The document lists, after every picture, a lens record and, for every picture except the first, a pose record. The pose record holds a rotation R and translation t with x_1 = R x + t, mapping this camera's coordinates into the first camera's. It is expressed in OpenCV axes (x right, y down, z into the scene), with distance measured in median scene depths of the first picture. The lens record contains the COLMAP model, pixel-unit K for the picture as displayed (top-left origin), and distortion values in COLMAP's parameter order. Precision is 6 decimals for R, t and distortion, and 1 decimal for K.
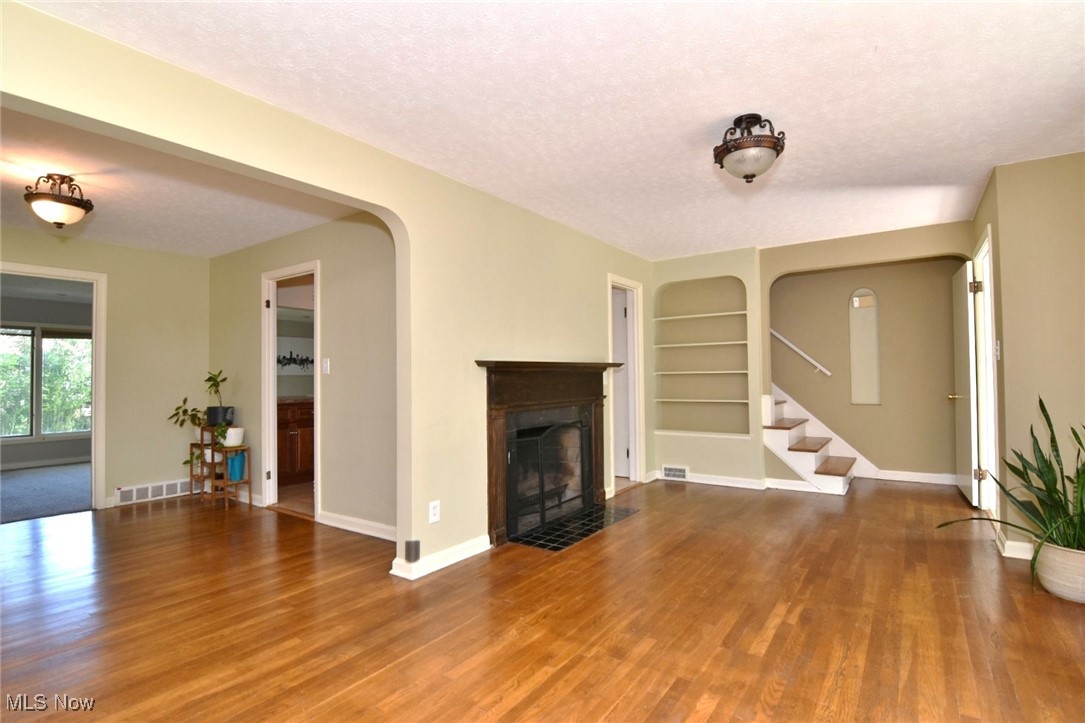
lens RADIAL K [[527.2, 0, 542.5], [0, 527.2, 361.5], [0, 0, 1]] dist [-0.013412, -0.001085]
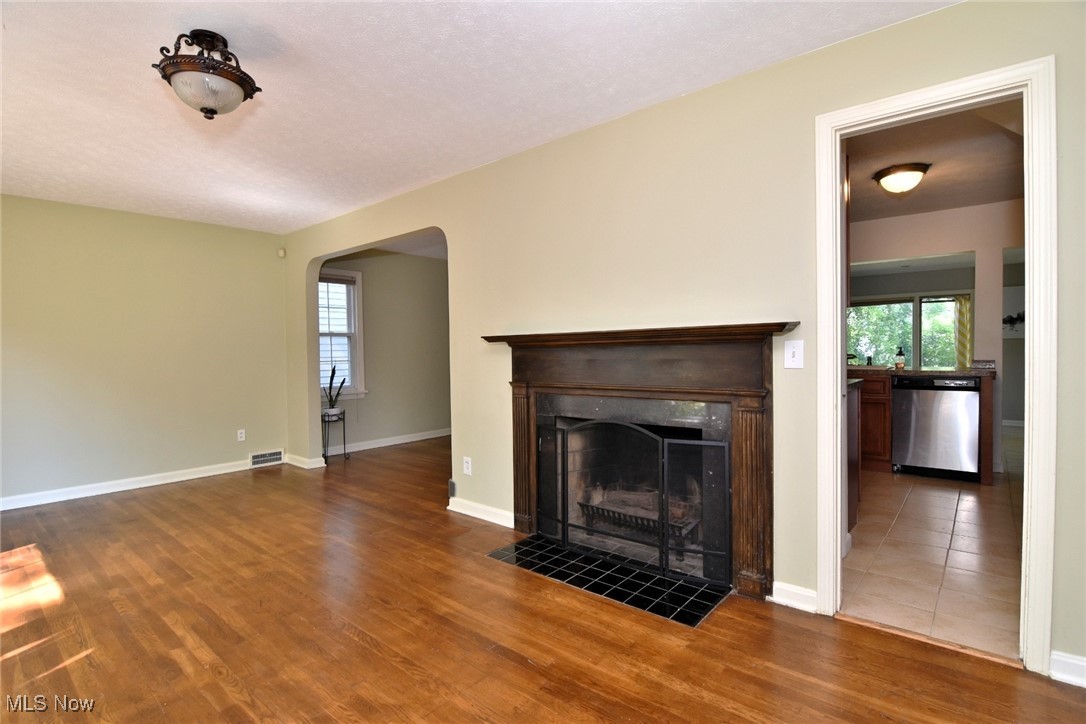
lens RADIAL K [[527.7, 0, 543.0], [0, 527.7, 362.0], [0, 0, 1]] dist [-0.013412, -0.001085]
pose [[-0.092516, 0.040954, -0.994869, 1.191842], [0.048610, 0.998148, 0.036569, 0.021025], [0.994524, -0.044977, -0.094335, 1.620220]]
